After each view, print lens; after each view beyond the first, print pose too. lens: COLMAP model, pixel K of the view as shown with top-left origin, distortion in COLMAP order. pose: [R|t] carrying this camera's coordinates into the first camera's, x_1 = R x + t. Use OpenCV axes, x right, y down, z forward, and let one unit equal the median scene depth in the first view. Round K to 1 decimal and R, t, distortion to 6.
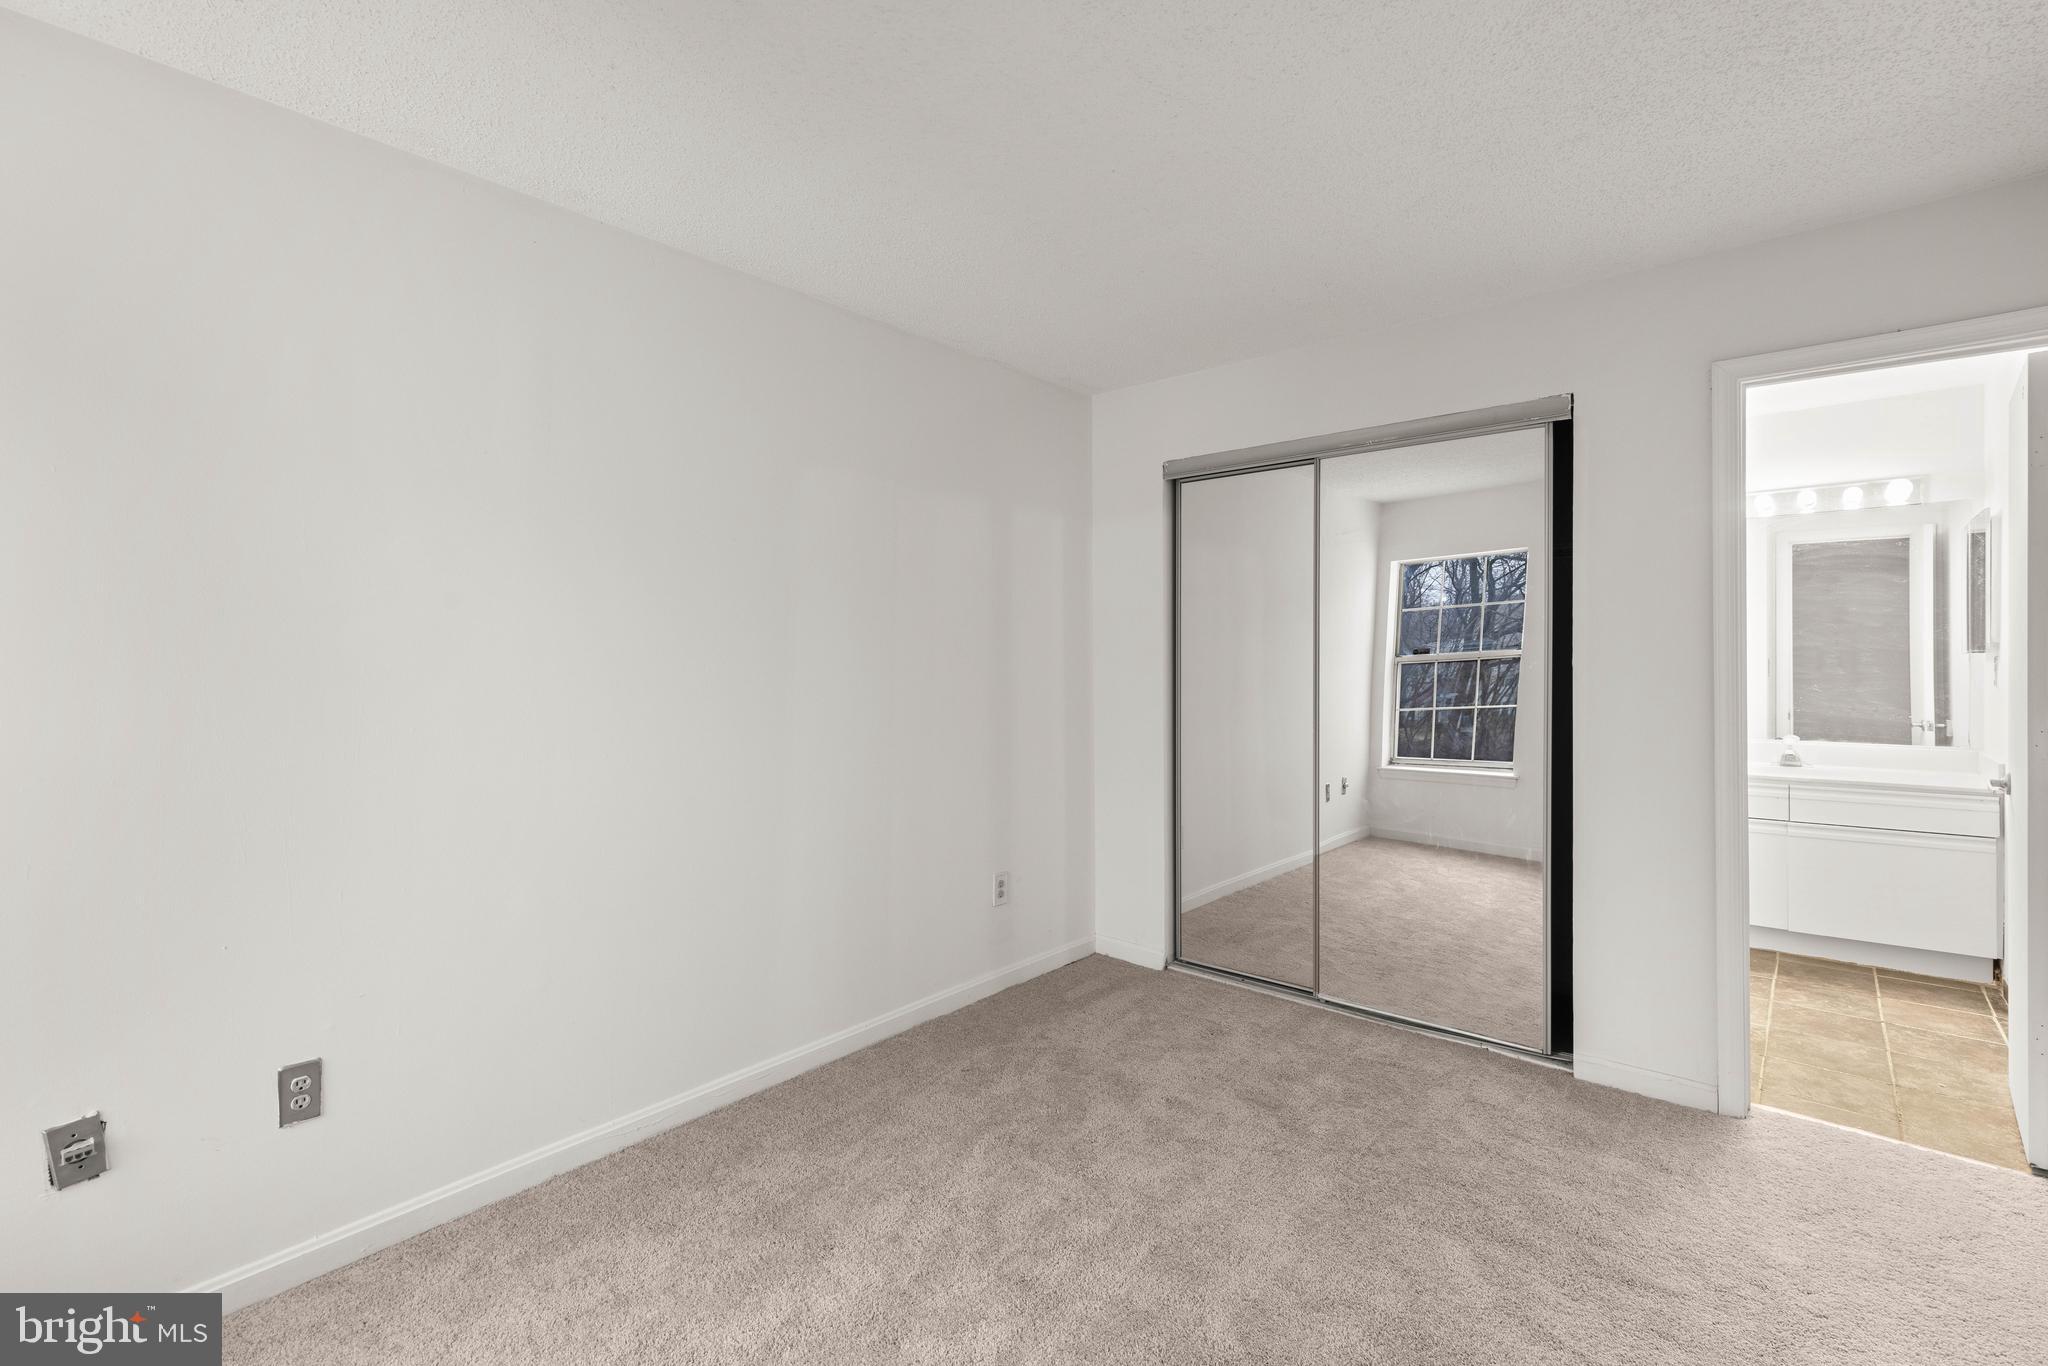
lens RADIAL K [[922.0, 0, 1037.0], [0, 922.0, 646.1], [0, 0, 1]] dist [0.004038, -0.000430]
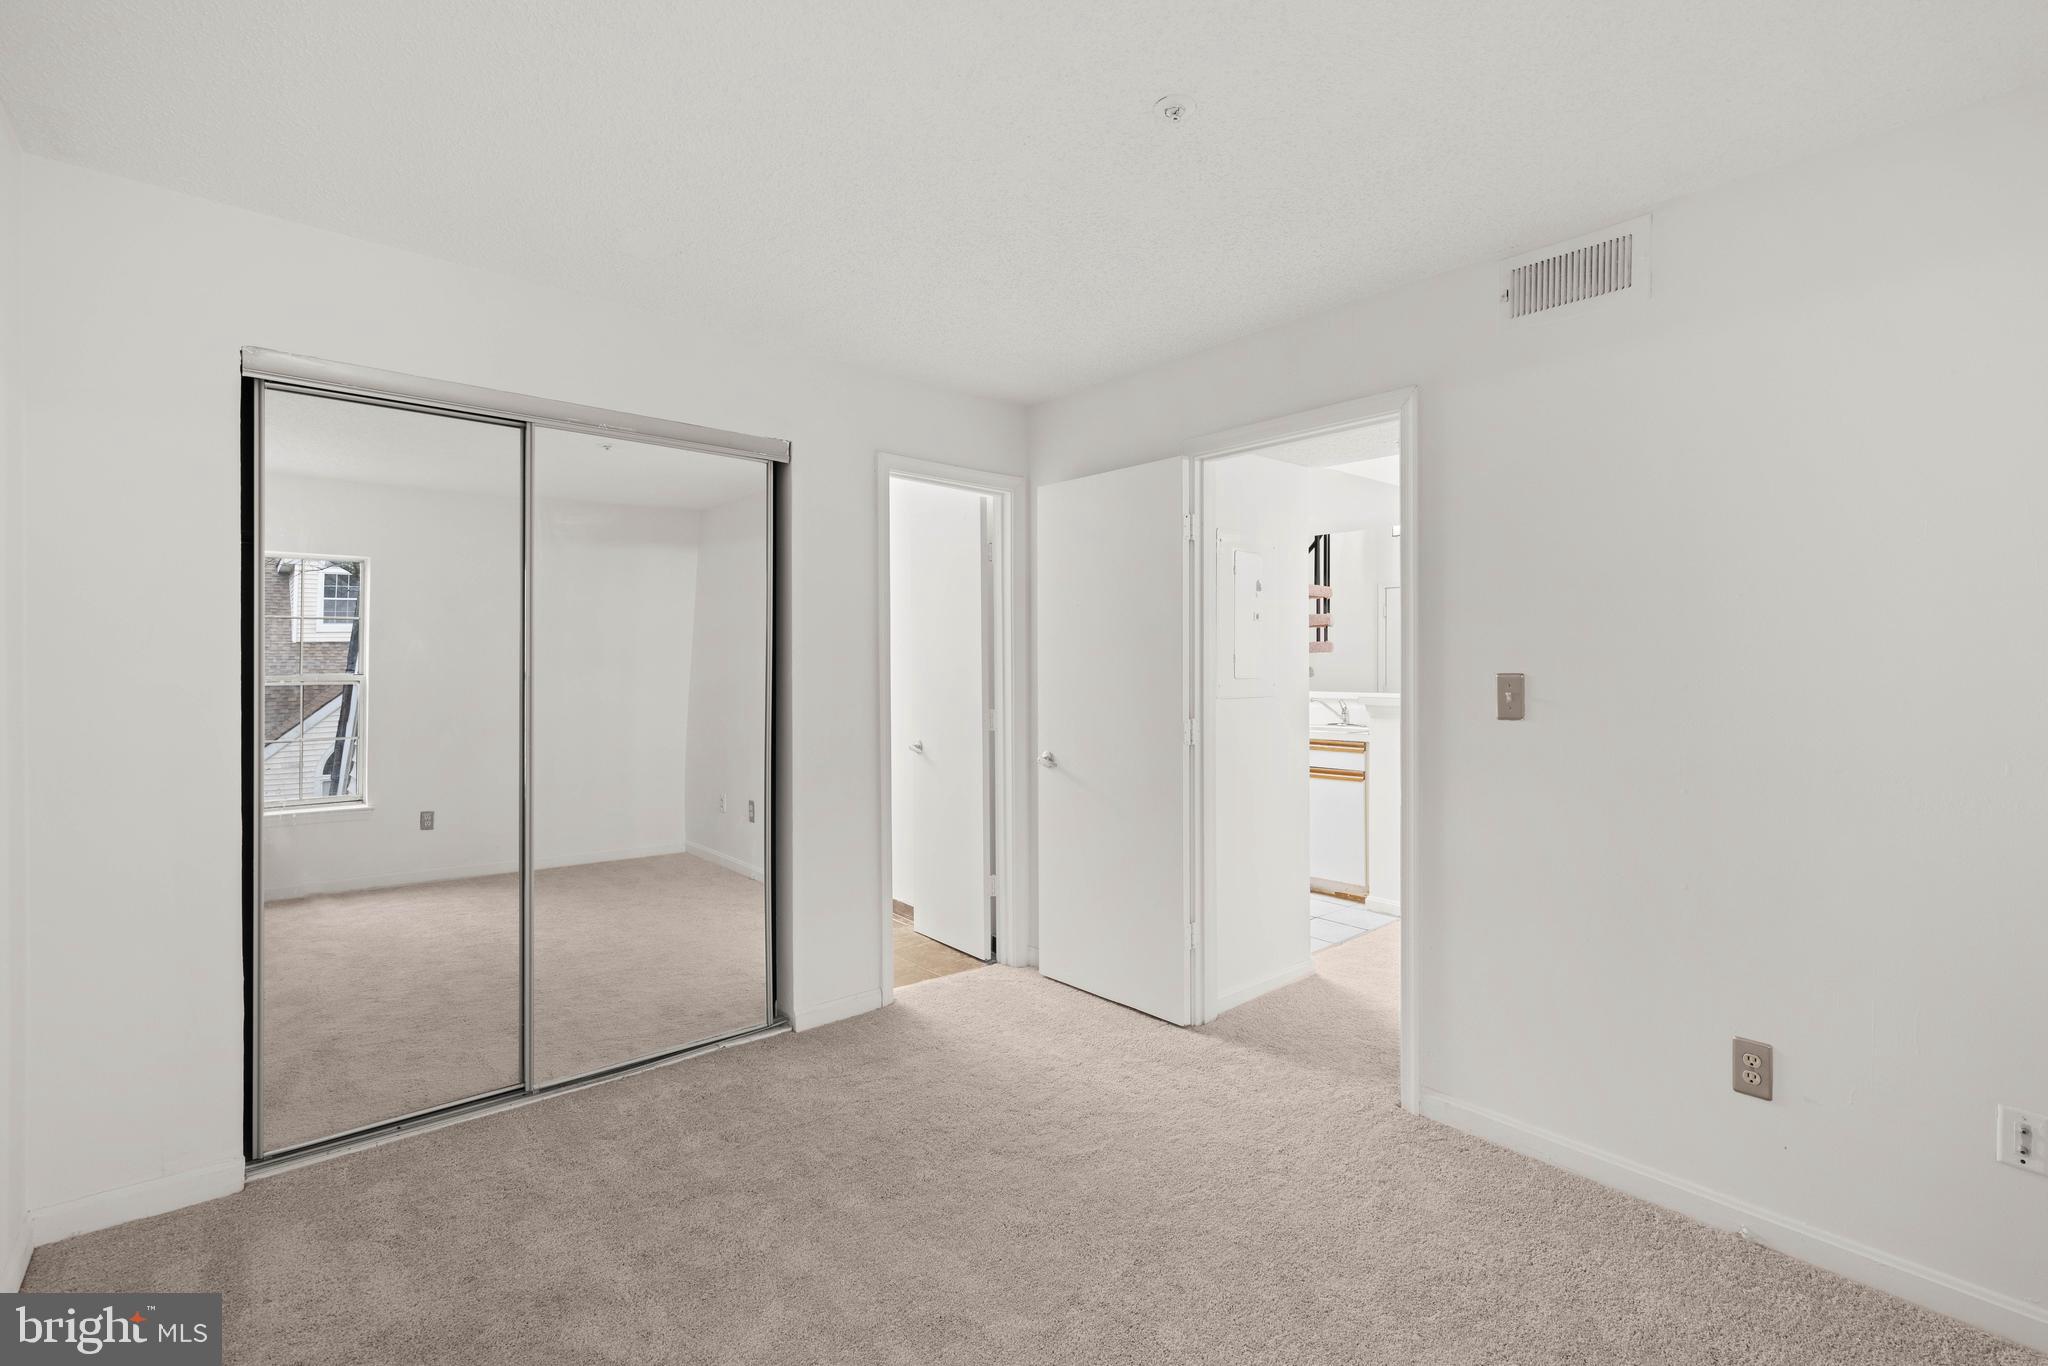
lens RADIAL K [[922.0, 0, 1037.0], [0, 922.0, 646.1], [0, 0, 1]] dist [0.004038, -0.000430]
pose [[0.142410, 0.027436, 0.989427, -0.506939], [-0.012418, 0.999587, -0.025930, 0.009352], [-0.989730, -0.008594, 0.142692, 0.517748]]
